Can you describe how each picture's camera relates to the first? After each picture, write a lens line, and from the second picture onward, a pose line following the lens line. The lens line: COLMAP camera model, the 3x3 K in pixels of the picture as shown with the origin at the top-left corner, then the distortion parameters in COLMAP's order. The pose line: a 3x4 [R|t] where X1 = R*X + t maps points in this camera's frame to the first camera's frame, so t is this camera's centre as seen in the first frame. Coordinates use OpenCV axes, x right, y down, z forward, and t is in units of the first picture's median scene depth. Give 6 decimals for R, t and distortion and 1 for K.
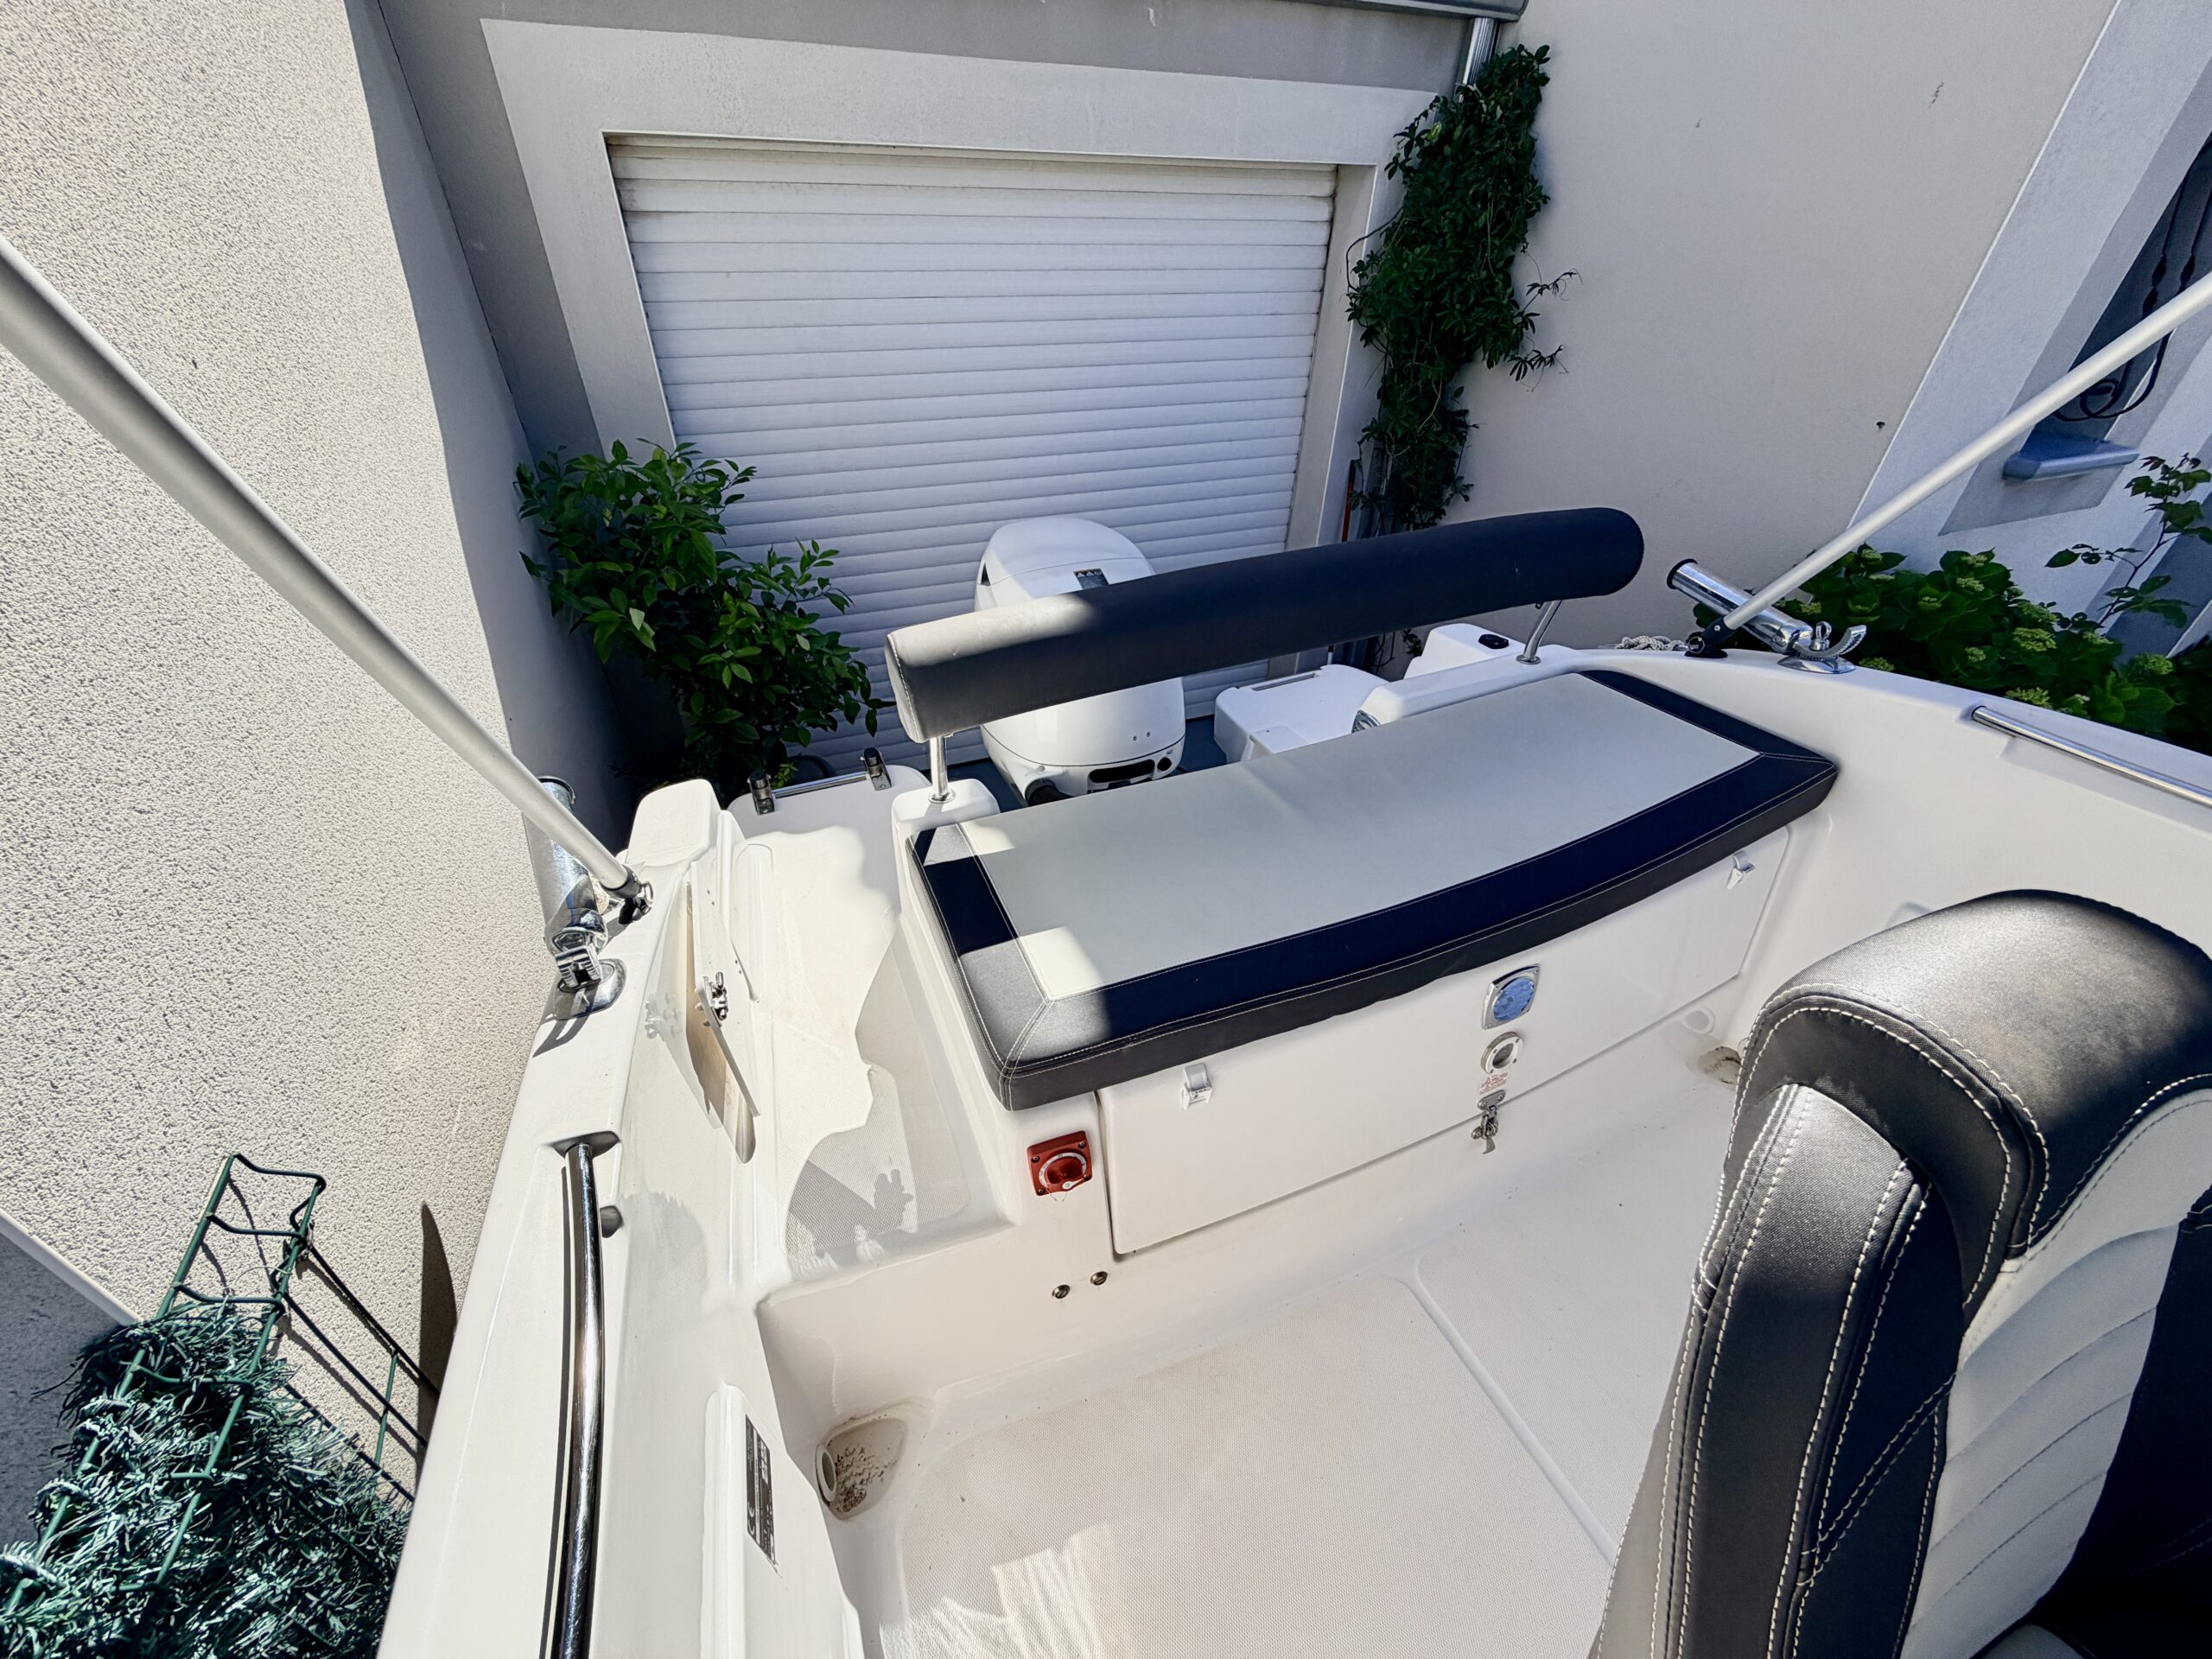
lens RADIAL K [[878.2, 0, 1095.9], [0, 878.2, 818.9], [0, 0, 1]] dist [0.001809, -0.000271]
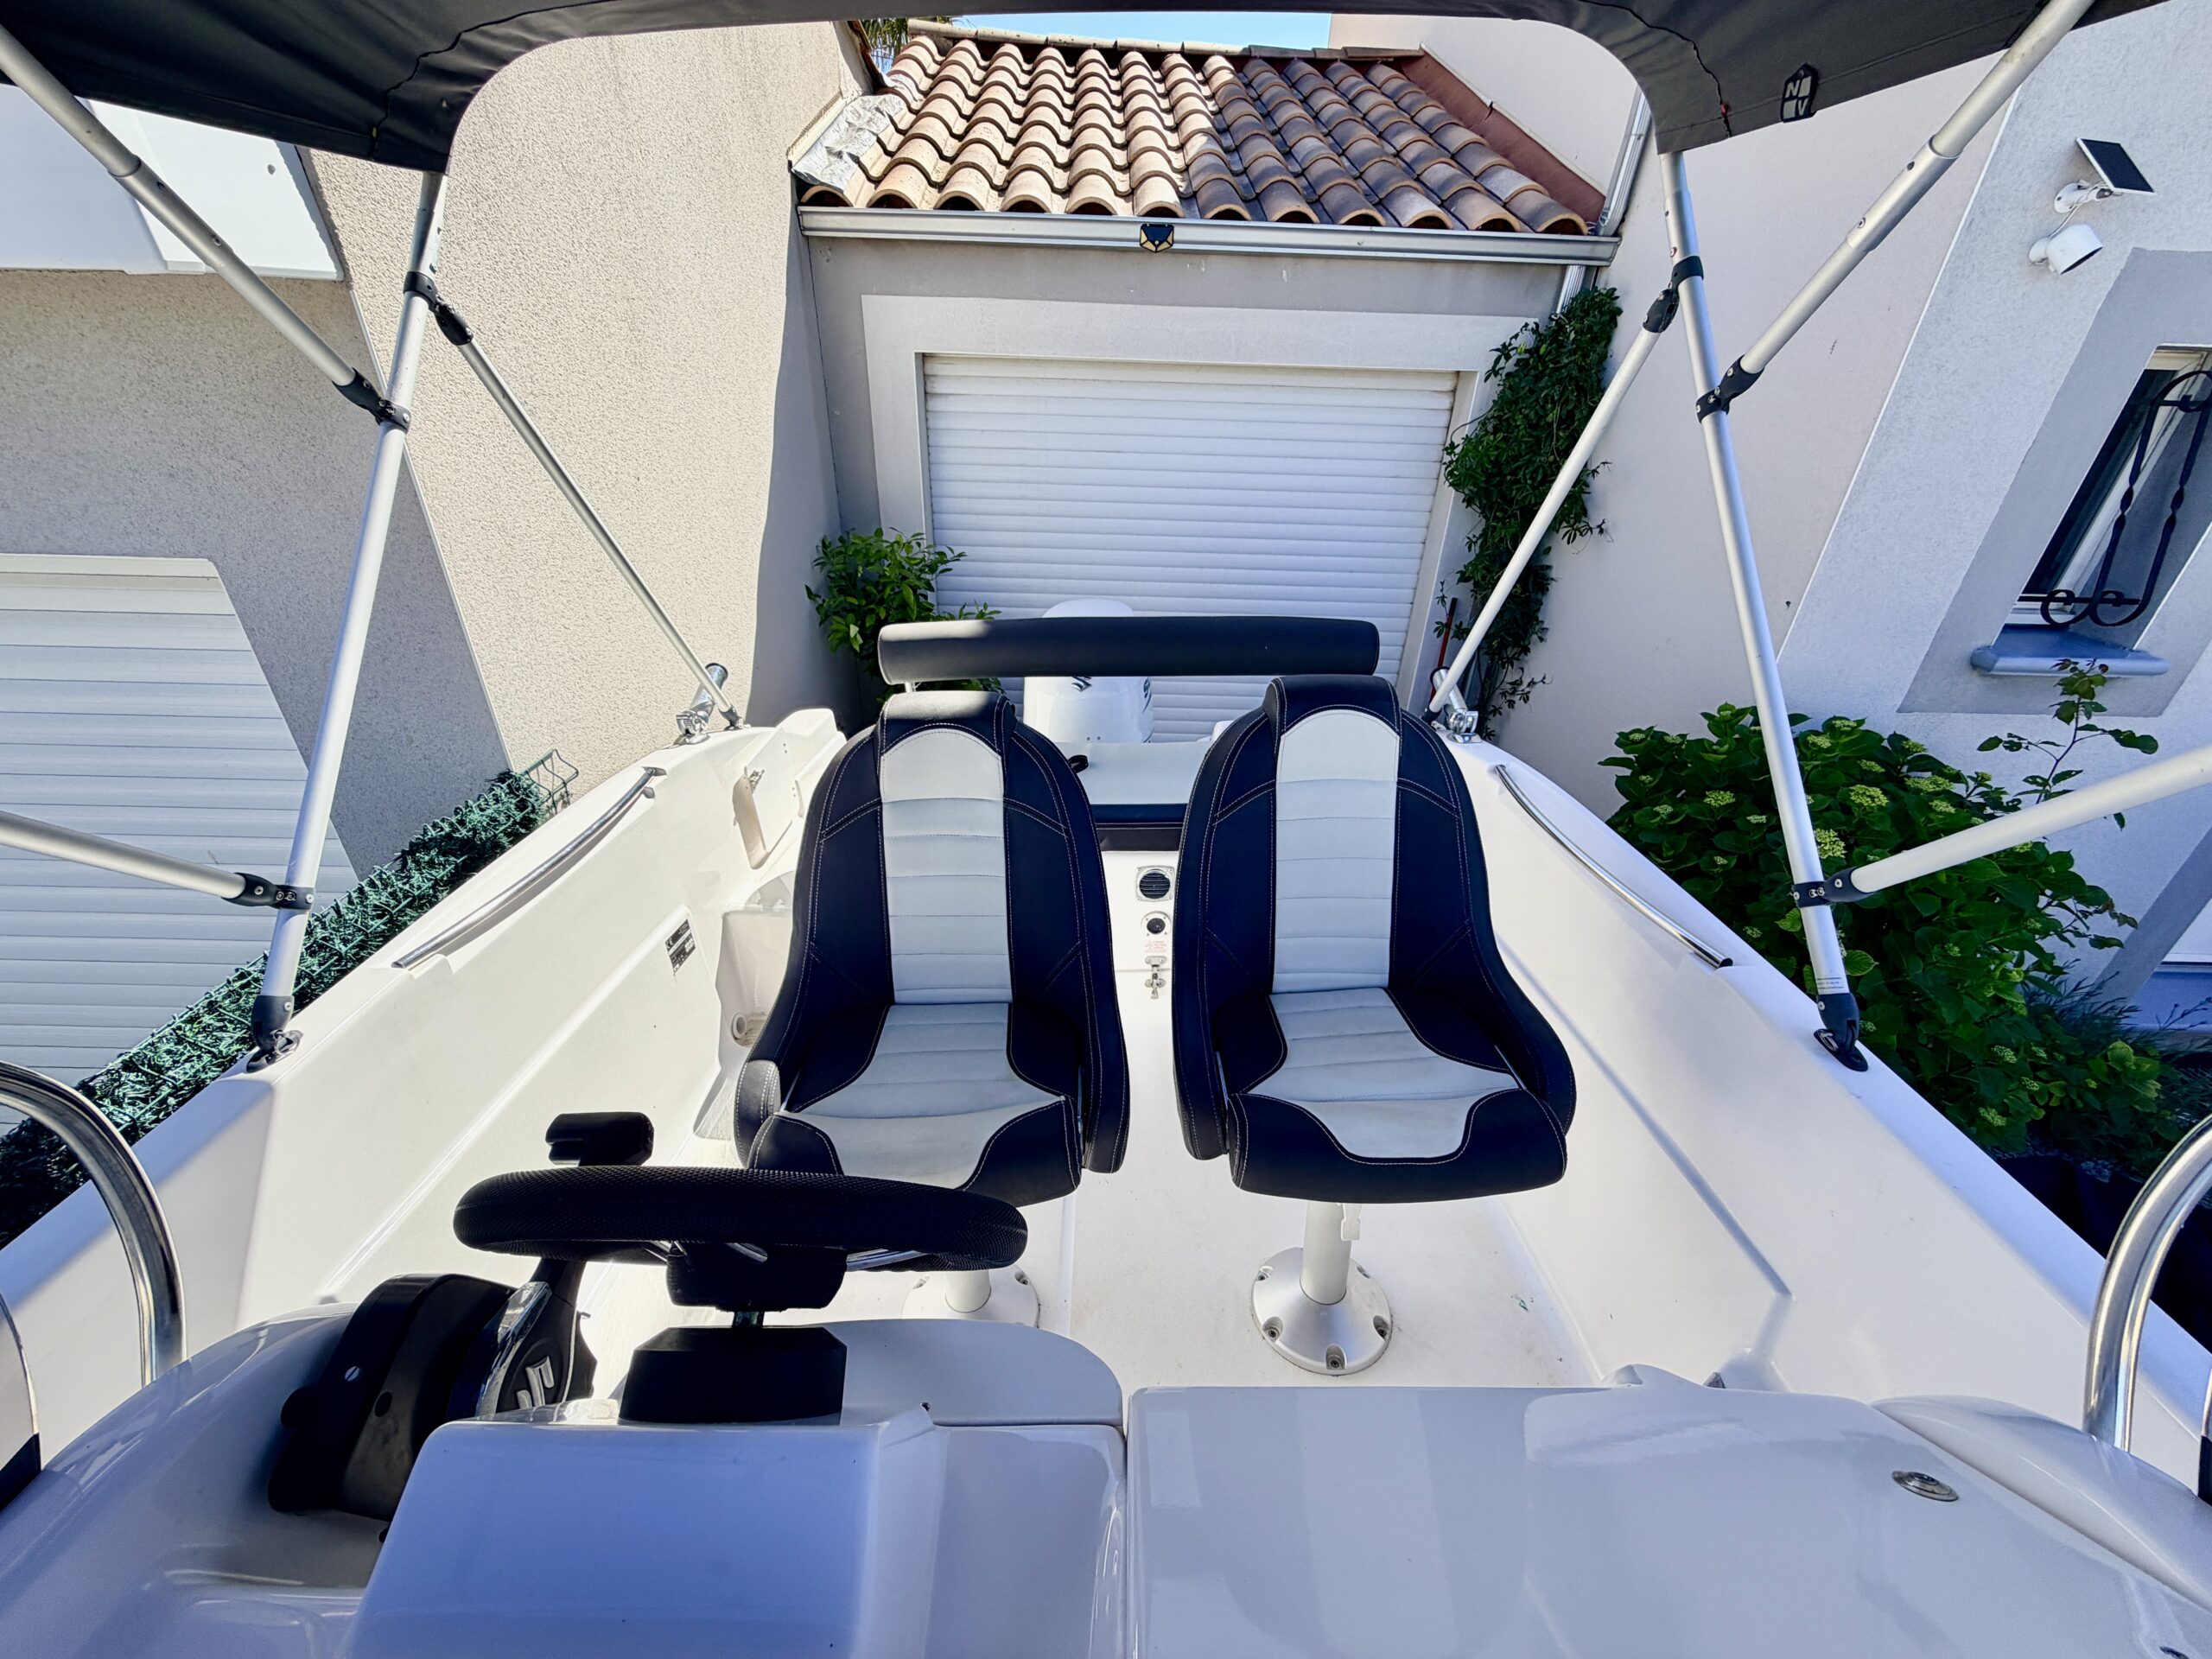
lens RADIAL K [[878.0, 0, 1098.4], [0, 878.0, 820.7], [0, 0, 1]] dist [0.001241, -0.000697]
pose [[0.923034, 0.193416, -0.332563, 0.380344], [-0.231358, 0.969725, -0.078154, 0.101861], [0.307378, 0.149080, 0.939837, -0.253592]]
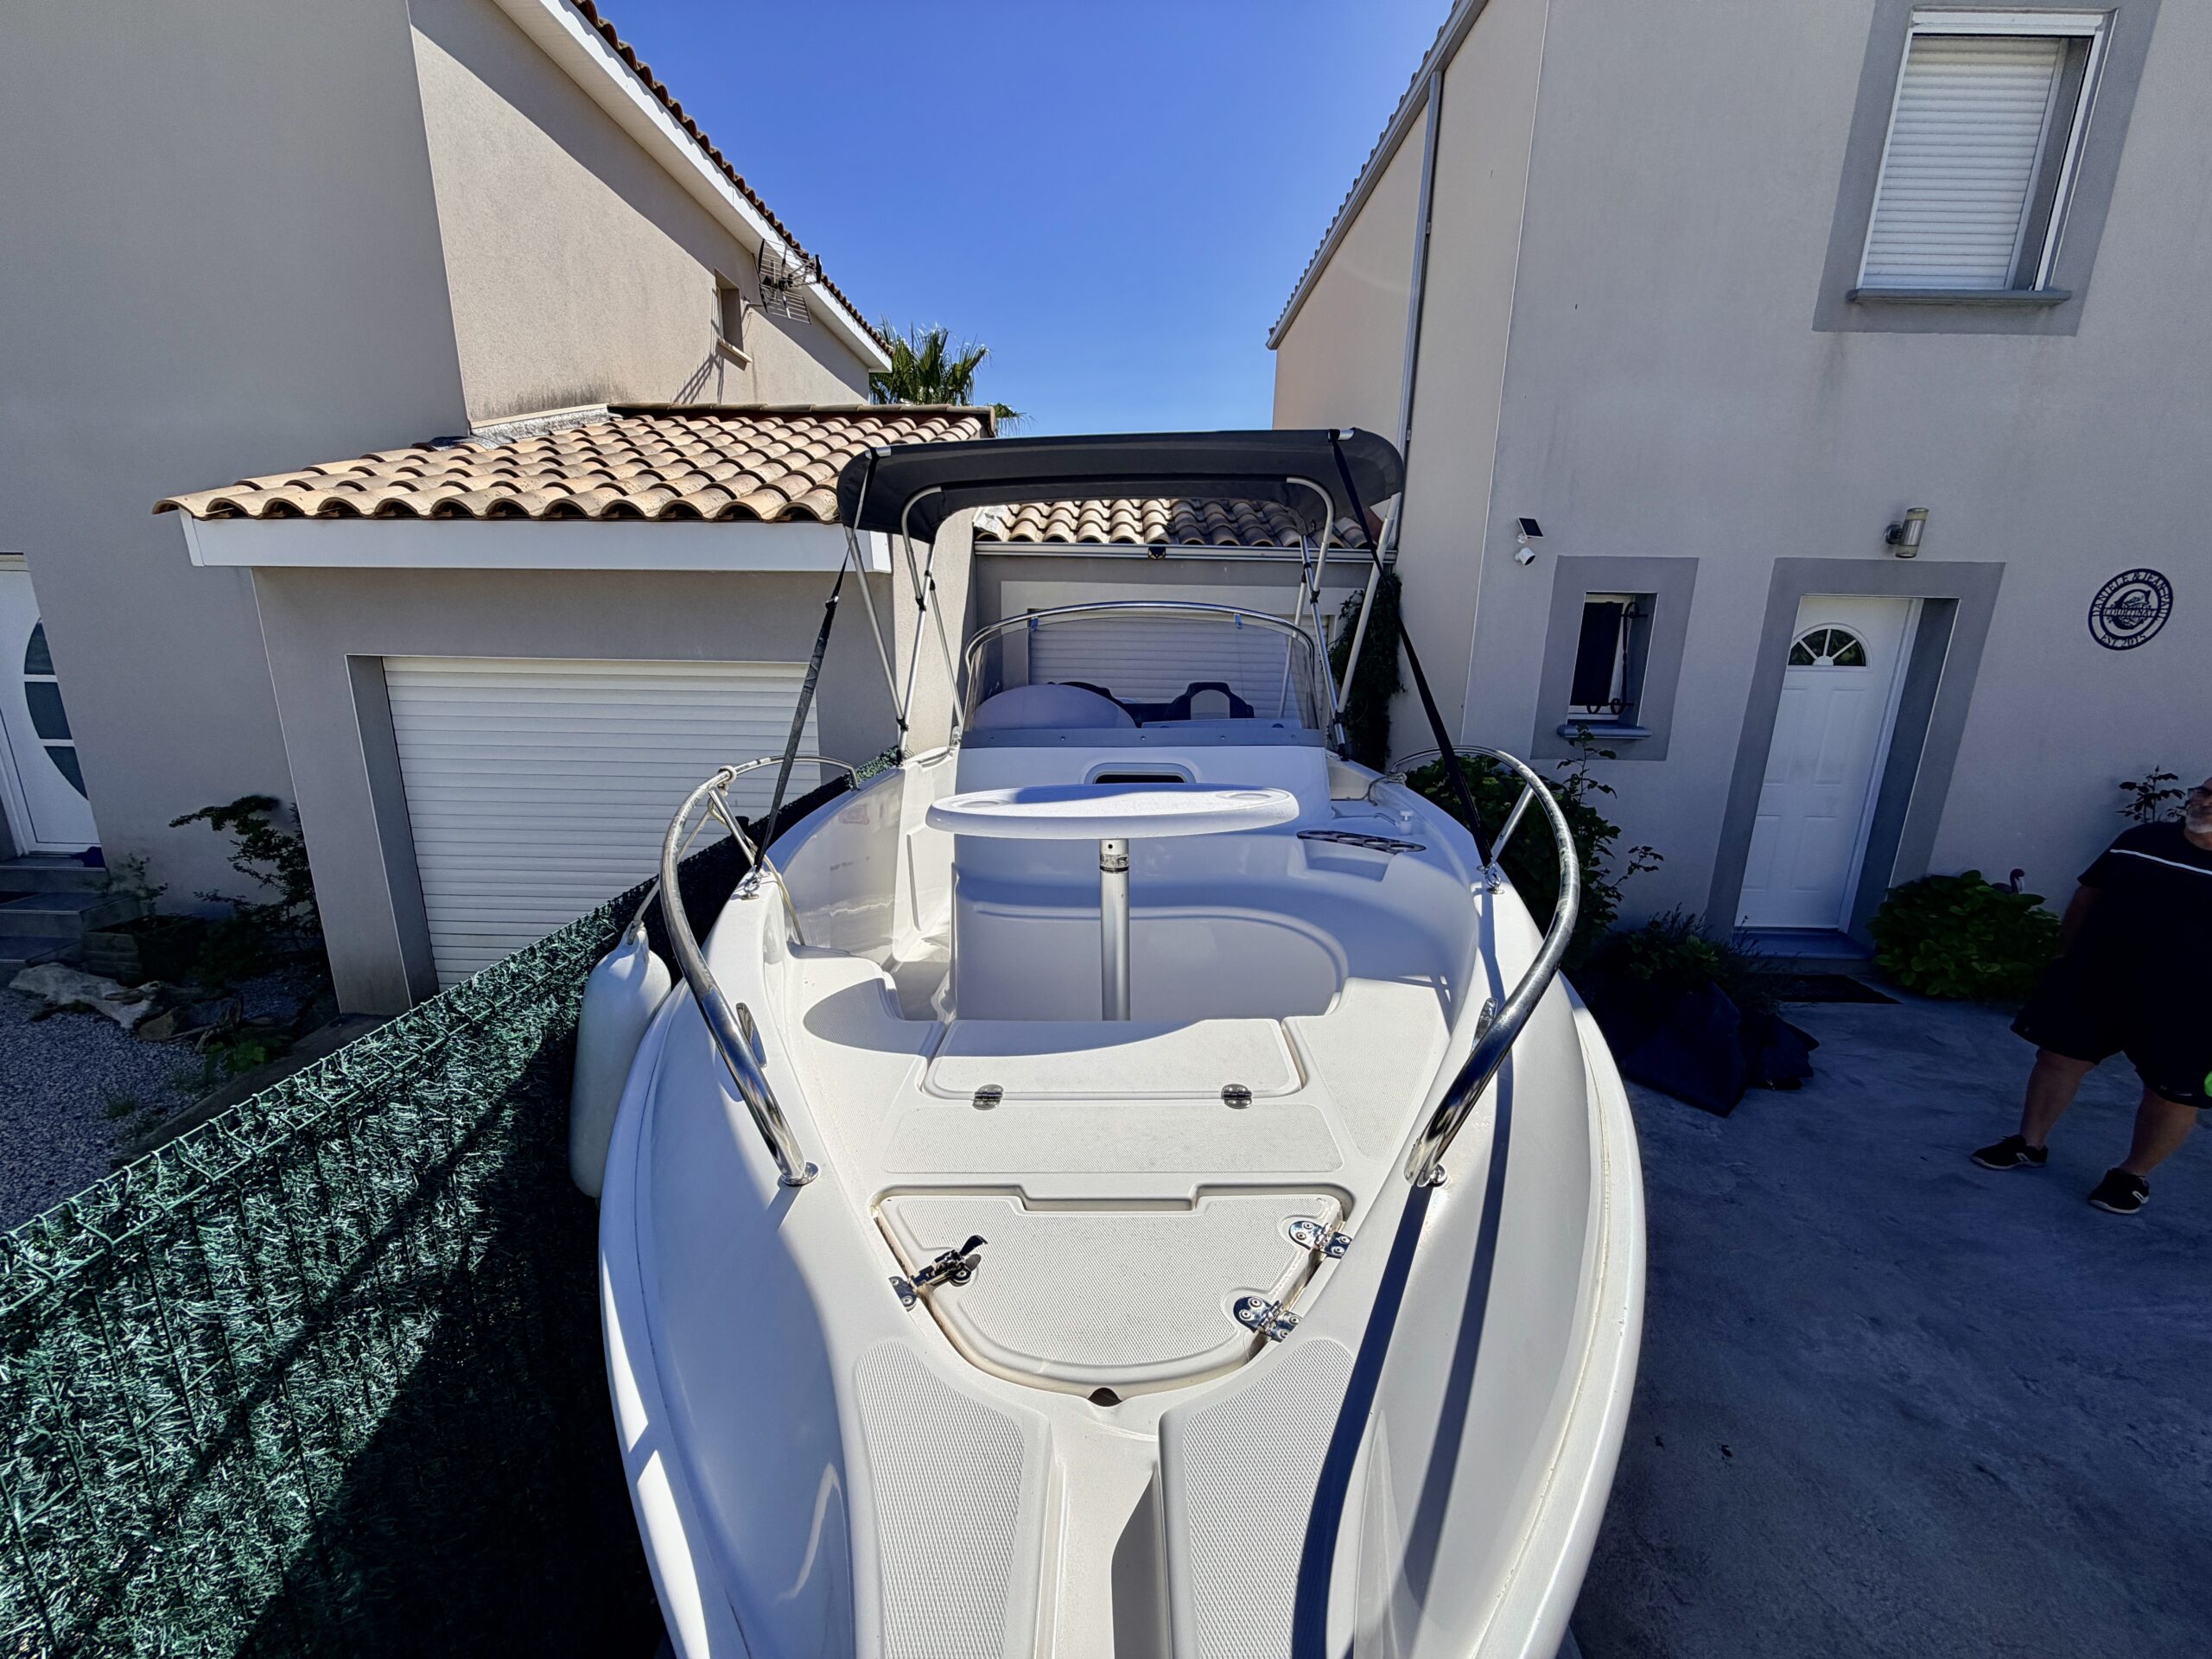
lens RADIAL K [[881.0, 0, 1103.3], [0, 881.0, 826.0], [0, 0, 1]] dist [-0.001962, 0.000927]
pose [[0.916333, 0.090278, -0.390108, 0.743777], [-0.232889, 0.912679, -0.335828, 0.690389], [0.325725, 0.398582, 0.857342, -0.974337]]
